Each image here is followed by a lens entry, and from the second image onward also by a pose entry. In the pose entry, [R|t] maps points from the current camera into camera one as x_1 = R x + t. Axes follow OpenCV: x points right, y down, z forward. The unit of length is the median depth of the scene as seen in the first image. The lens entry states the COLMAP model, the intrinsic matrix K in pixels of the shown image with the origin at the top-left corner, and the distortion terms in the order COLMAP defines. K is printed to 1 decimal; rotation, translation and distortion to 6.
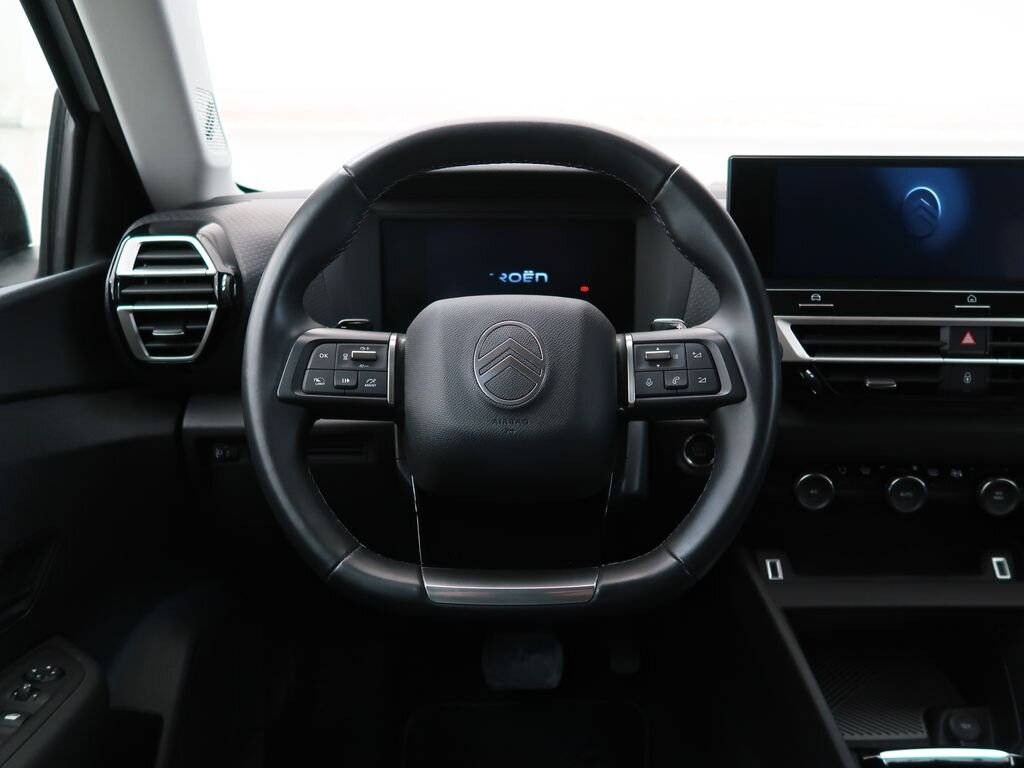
lens RADIAL K [[864.9, 0, 512.0], [0, 864.9, 384.0], [0, 0, 1]] dist [-0.039848, 0.015028]
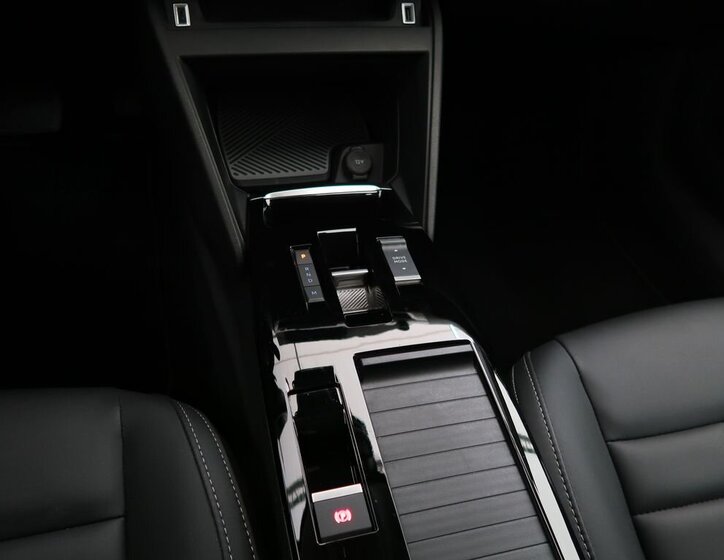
lens RADIAL K [[613.9, 0, 362.0], [0, 613.9, 280.0], [0, 0, 1]] dist [0.005550, 0.000221]
pose [[0.962059, -0.115411, 0.247230, 0.384716], [-0.048727, 0.818886, 0.571884, 0.072693], [-0.268455, -0.562233, 0.782193, 0.322116]]
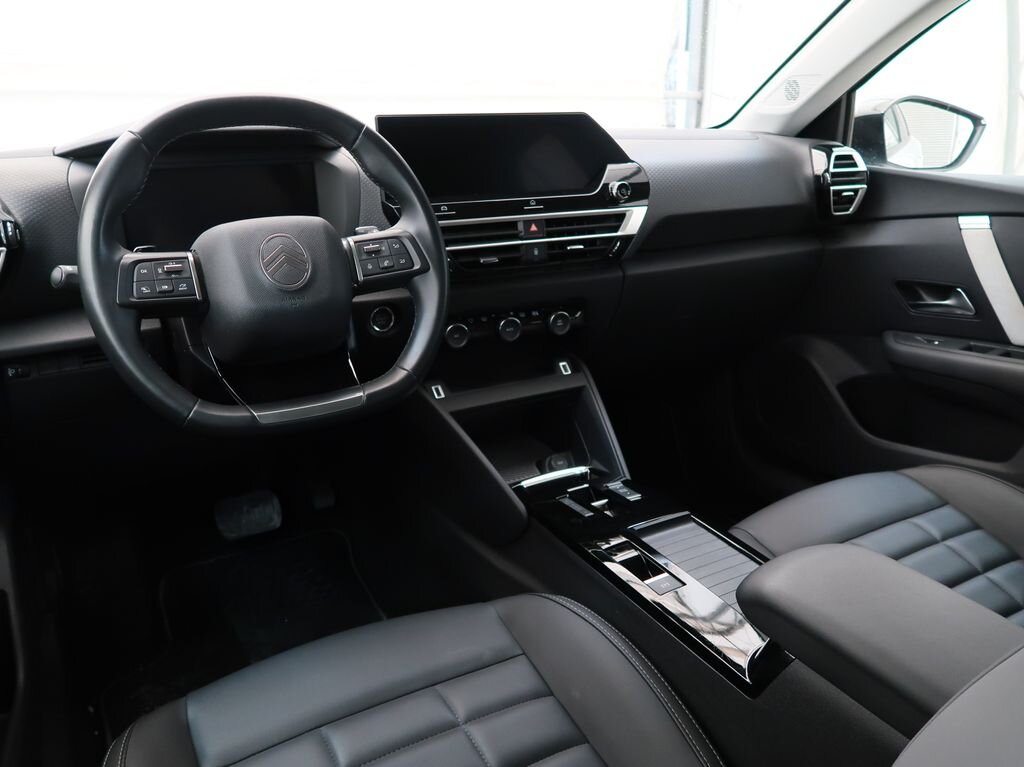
lens RADIAL K [[788.9, 0, 512.0], [0, 788.9, 383.5], [0, 0, 1]] dist [-0.063558, 0.001168]
pose [[0.864918, -0.166676, 0.473430, -0.309326], [0.122635, 0.984840, 0.122678, 0.060267], [-0.486700, -0.048047, 0.872247, -0.356659]]
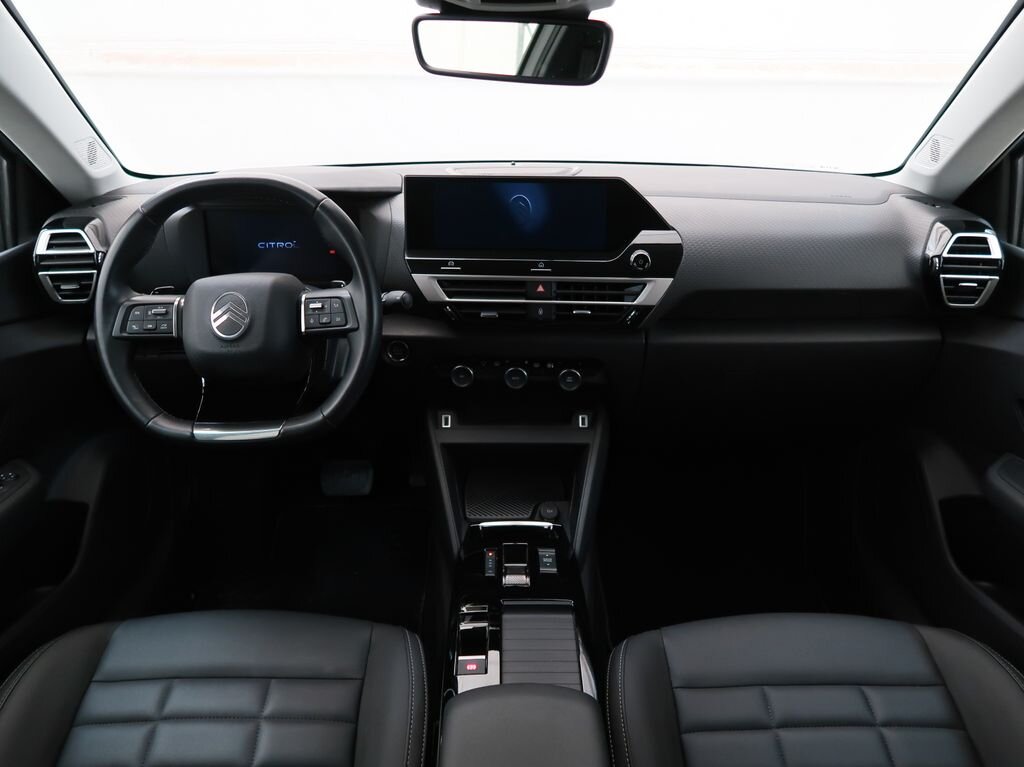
lens RADIAL K [[788.9, 0, 512.0], [0, 788.9, 383.5], [0, 0, 1]] dist [-0.063558, 0.001168]
pose [[0.999906, -0.003758, 0.013174, 0.538593], [0.001384, 0.984430, 0.175770, -0.166593], [-0.013629, -0.175736, 0.984343, -0.656877]]
